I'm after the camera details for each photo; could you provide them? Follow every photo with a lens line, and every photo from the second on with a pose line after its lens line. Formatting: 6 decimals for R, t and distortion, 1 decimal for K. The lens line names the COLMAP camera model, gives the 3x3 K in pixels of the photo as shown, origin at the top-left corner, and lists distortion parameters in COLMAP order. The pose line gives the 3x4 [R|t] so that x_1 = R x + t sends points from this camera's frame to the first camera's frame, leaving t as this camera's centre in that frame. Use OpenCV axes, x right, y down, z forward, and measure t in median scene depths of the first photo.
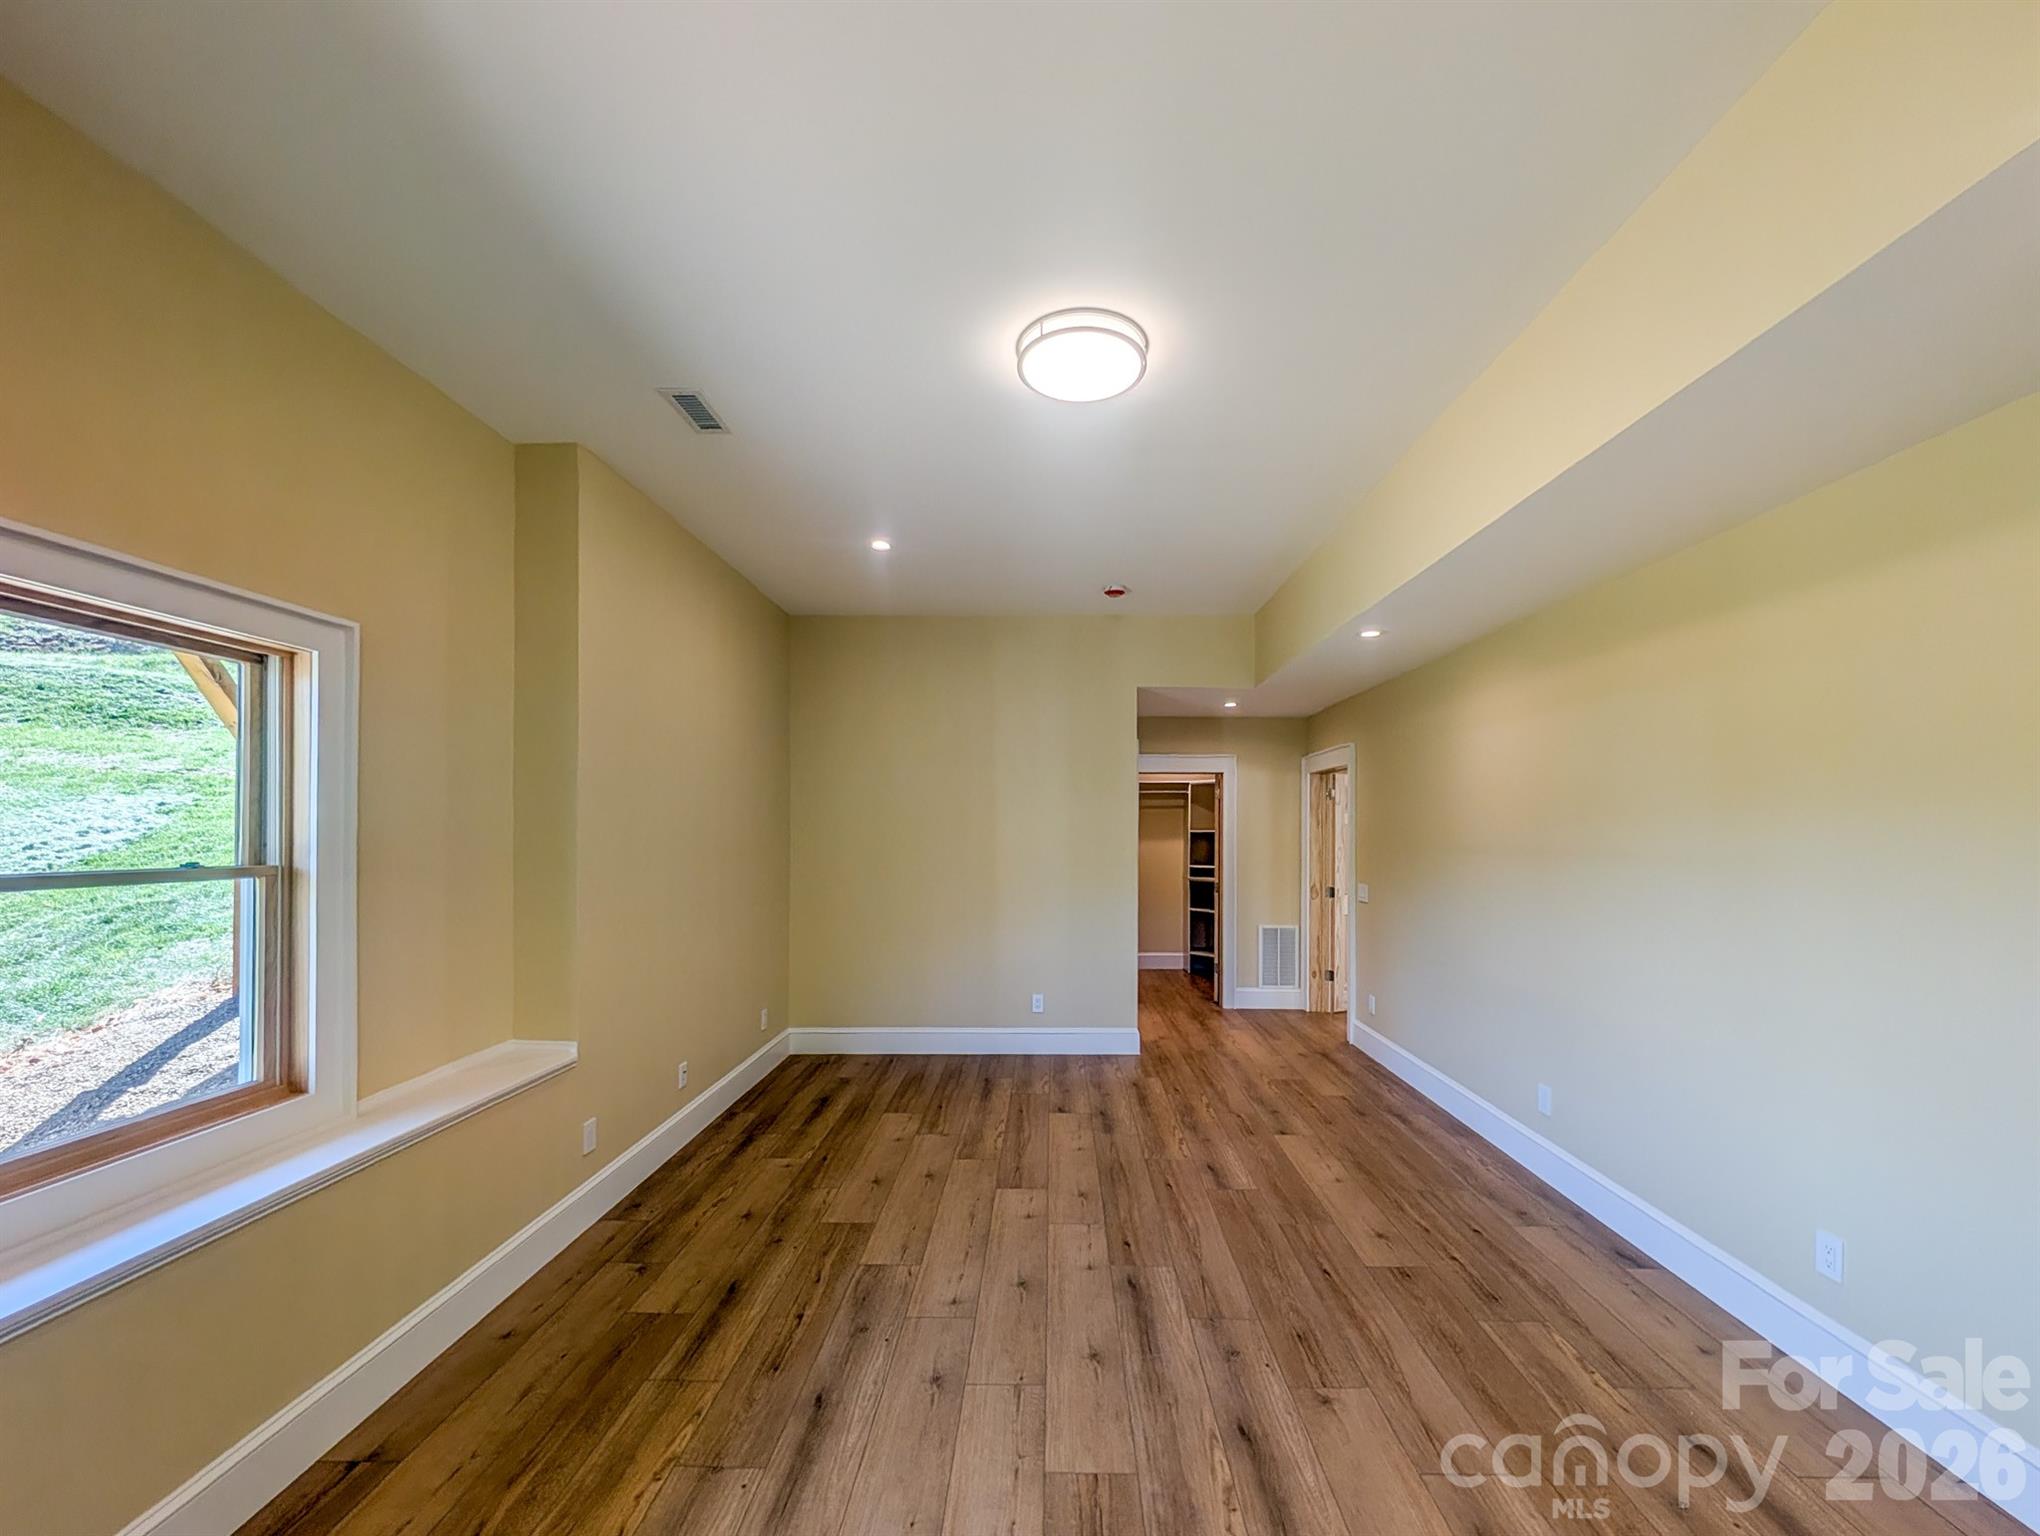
lens RADIAL K [[814.4, 0, 1020.2], [0, 814.4, 820.3], [0, 0, 1]] dist [0.001109, 0.000025]
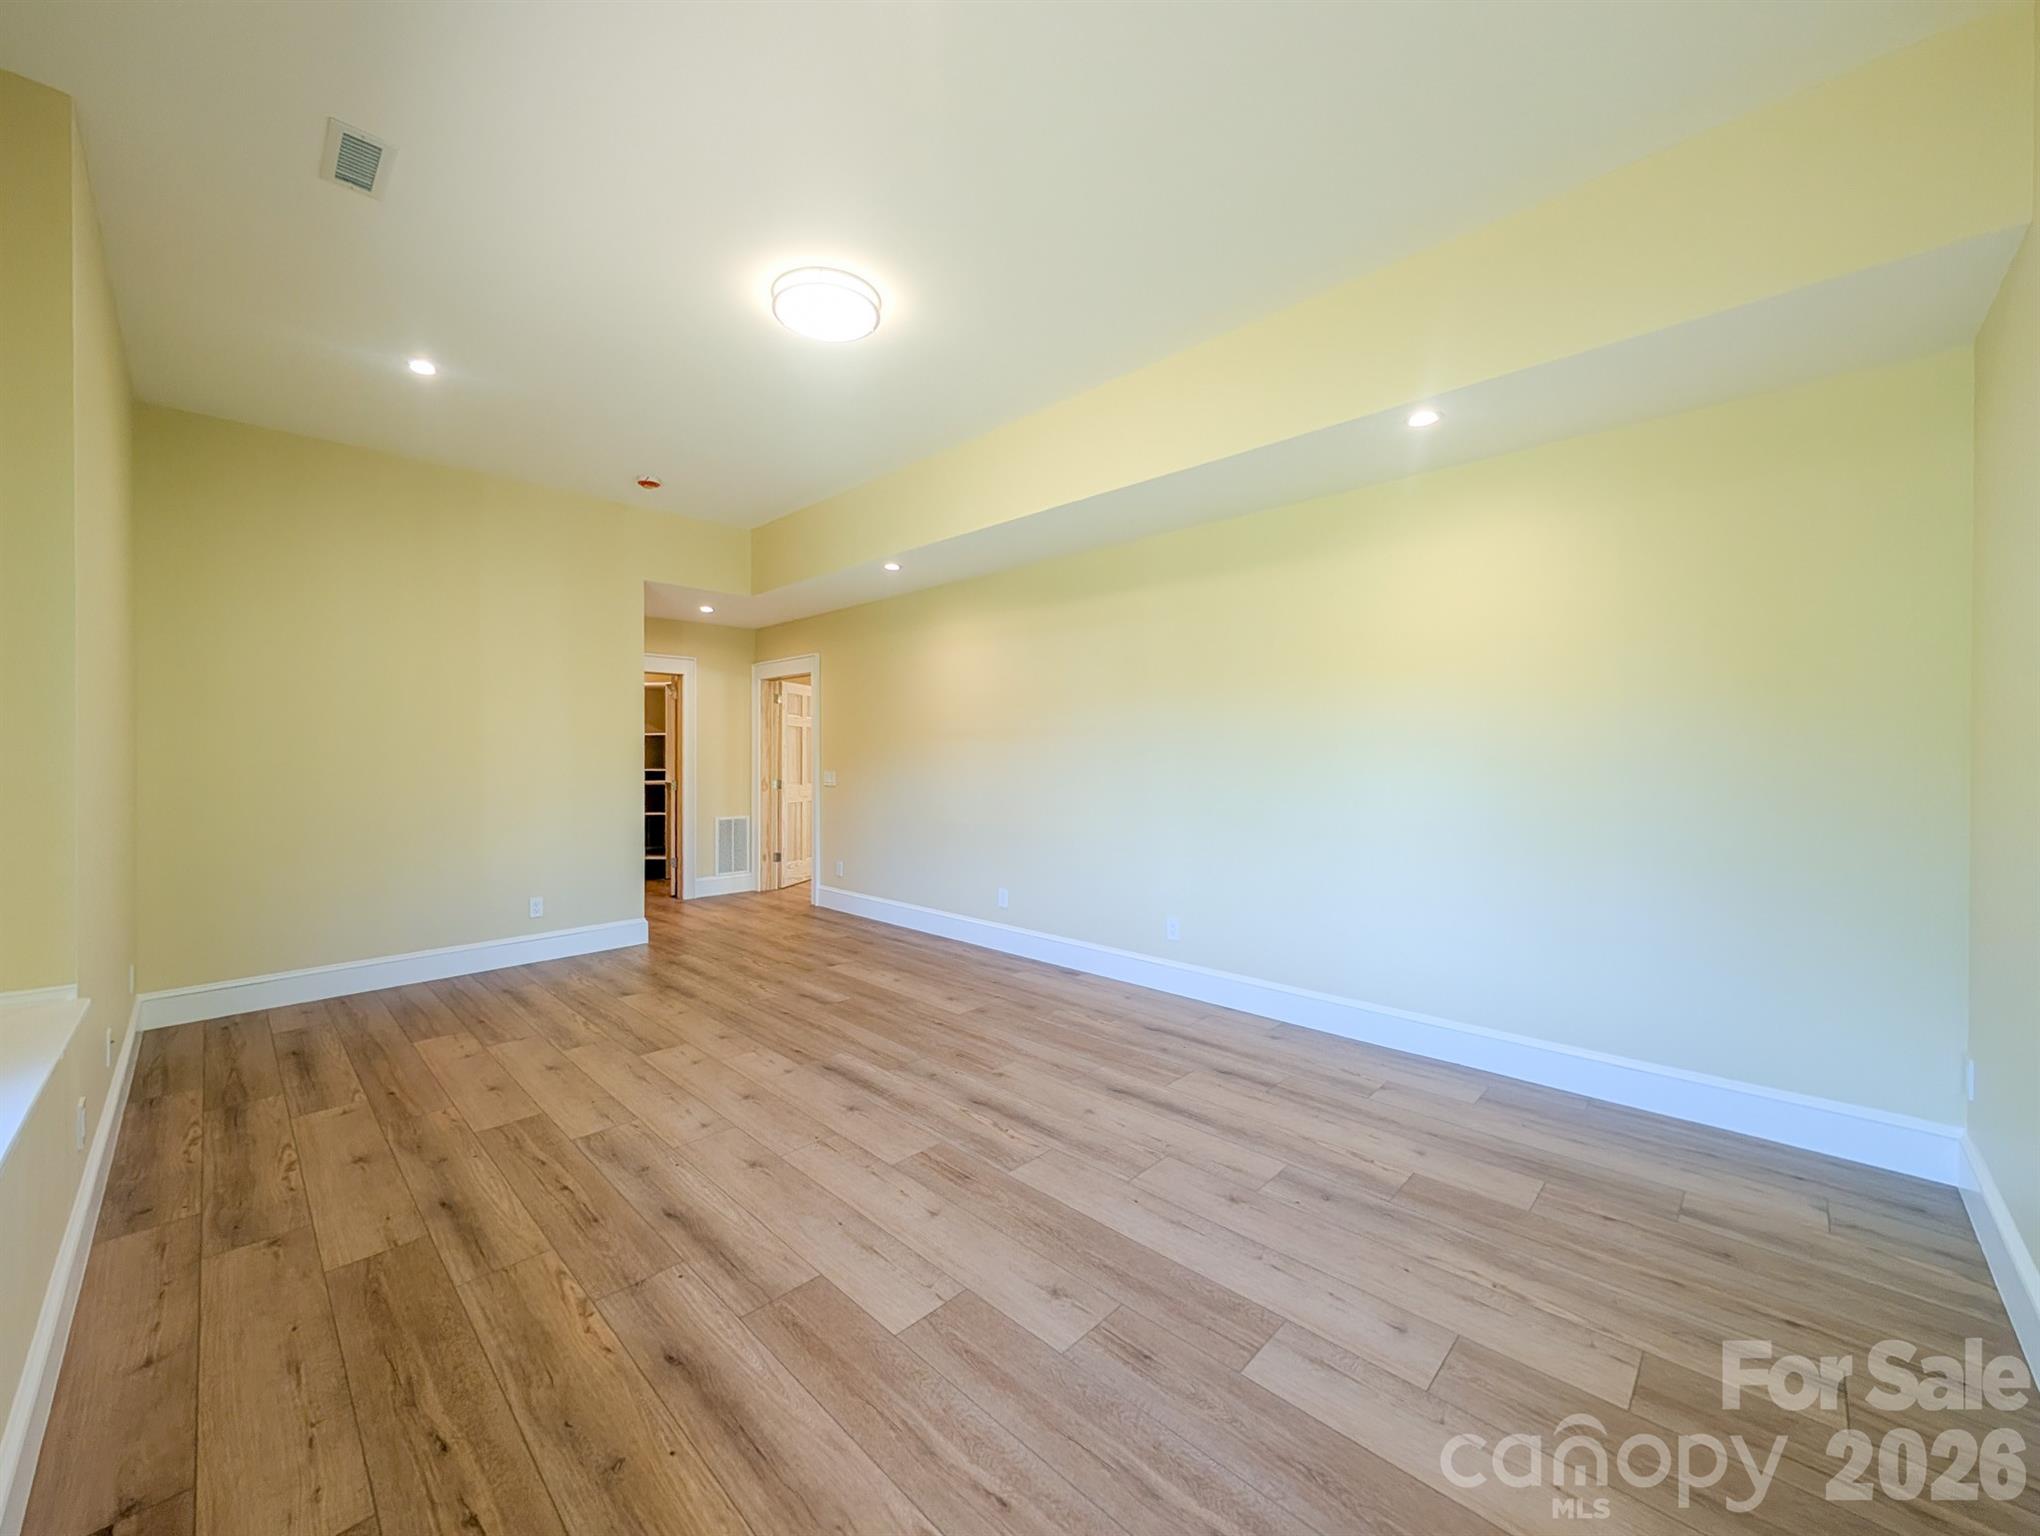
lens RADIAL K [[788.1, 0, 1013.0], [0, 788.1, 759.4], [0, 0, 1]] dist [0.000321, -0.000005]
pose [[0.691672, -0.013673, 0.722082, -0.388526], [-0.003387, 0.999748, 0.022176, 0.054806], [-0.722204, -0.017784, 0.691452, -0.012393]]
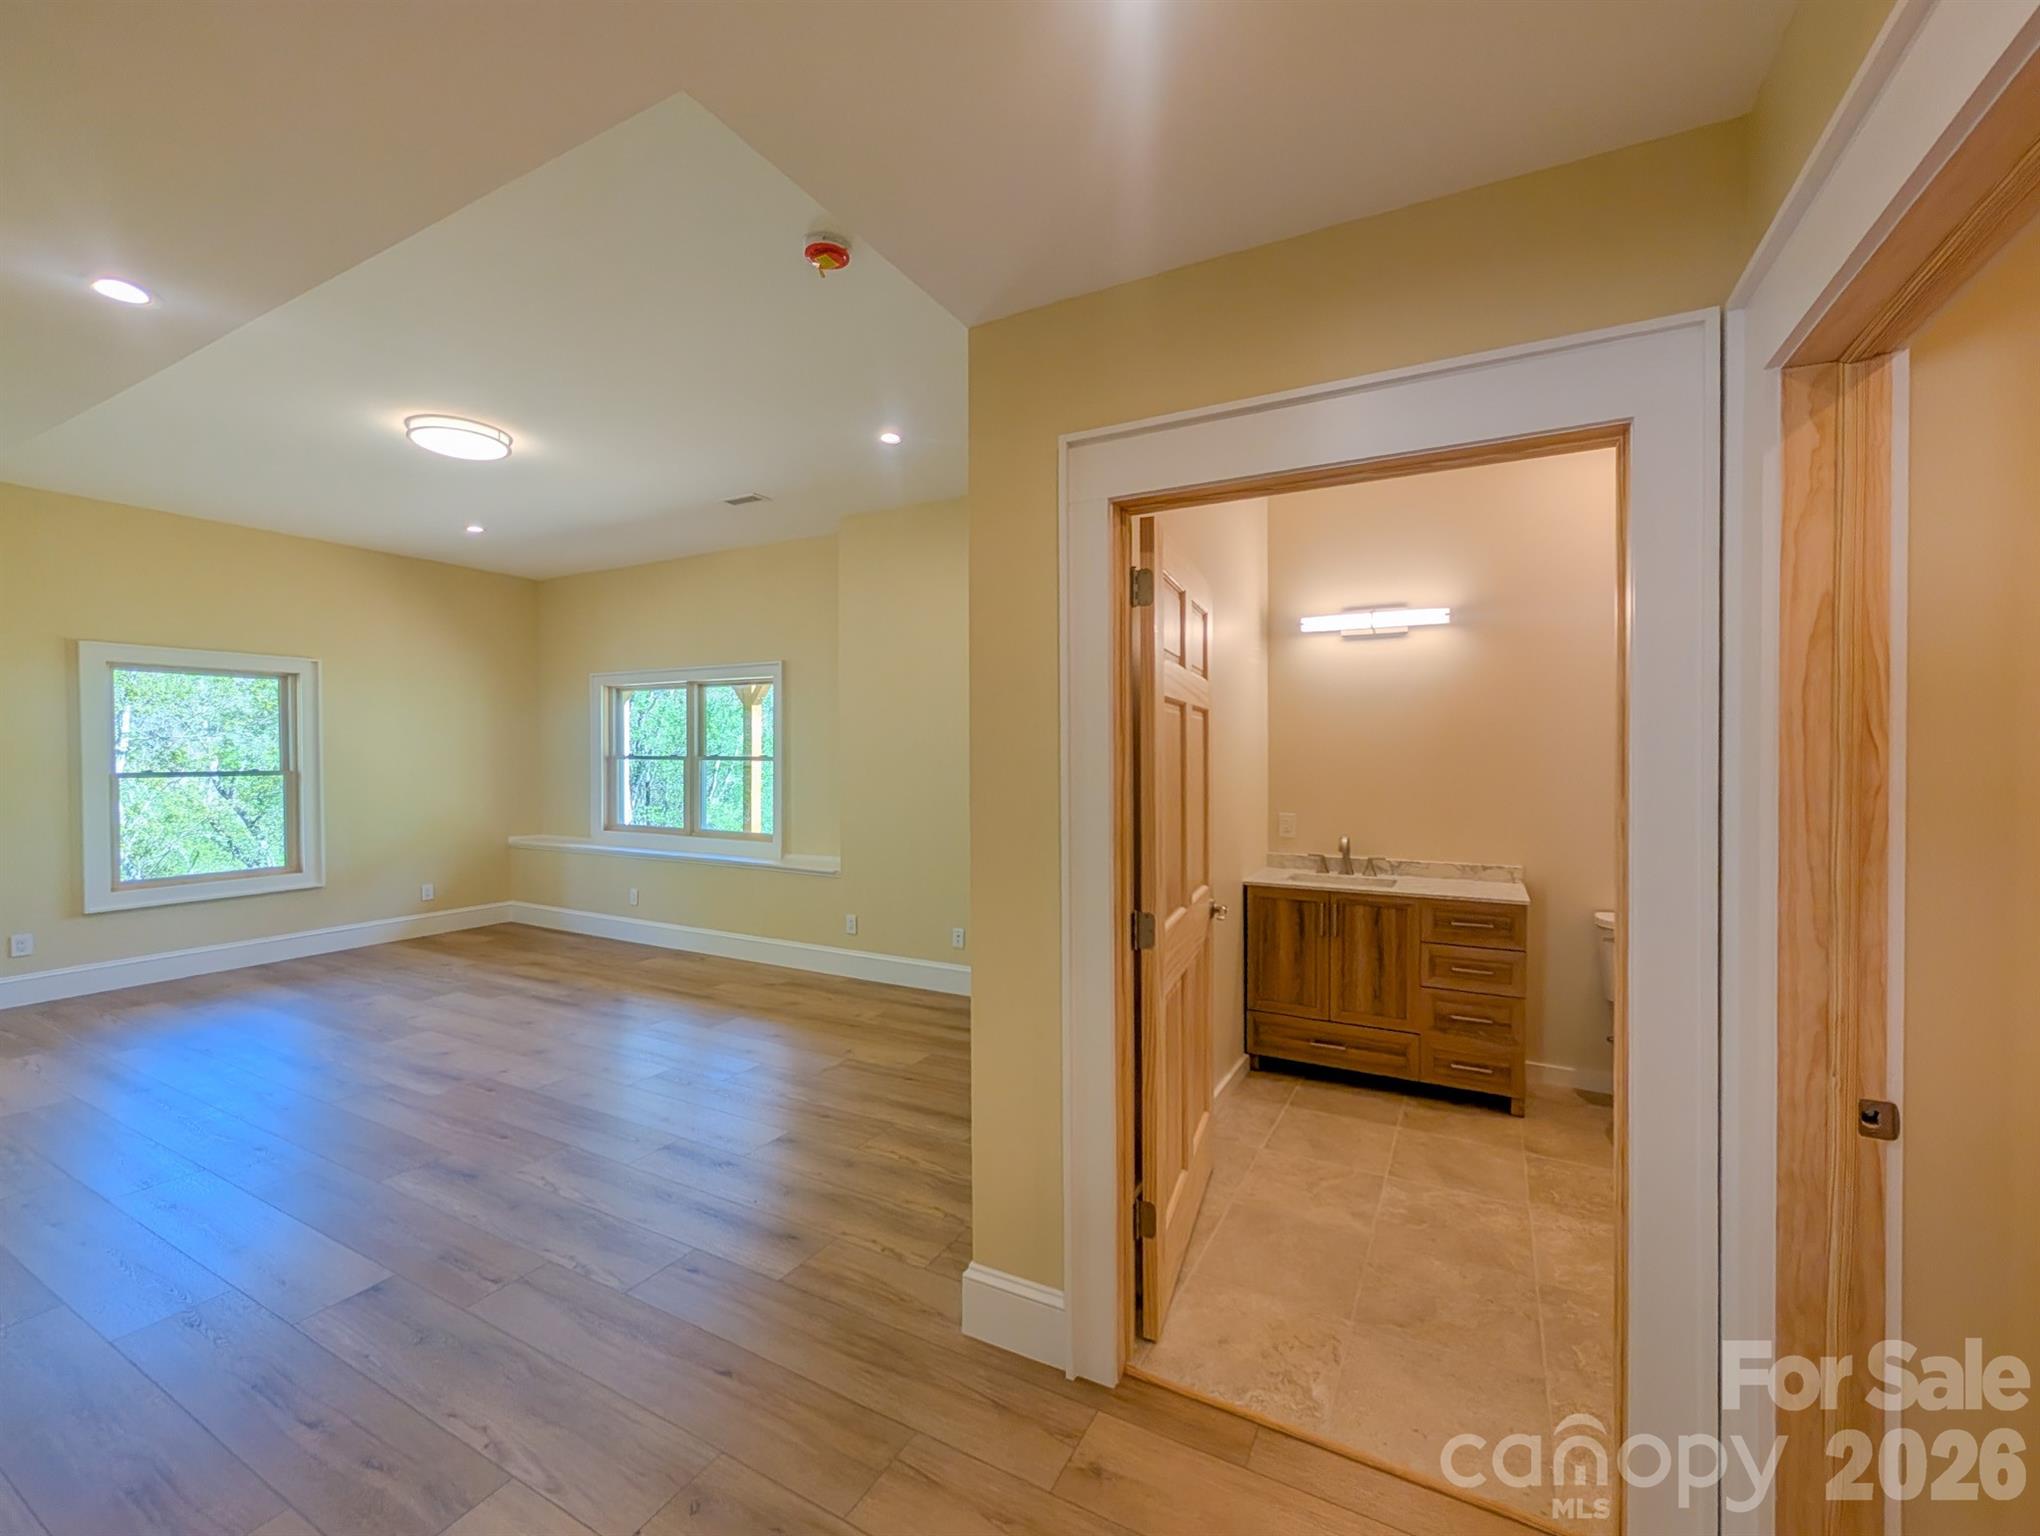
lens RADIAL K [[867.1, 0, 1184.0], [0, 867.1, 765.2], [0, 0, 1]] dist [0.000852, 0.000321]
pose [[-0.375768, 0.009210, -0.926668, 0.742730], [0.009525, 0.999936, 0.006075, 0.043165], [0.926665, -0.006544, -0.375832, 1.957192]]
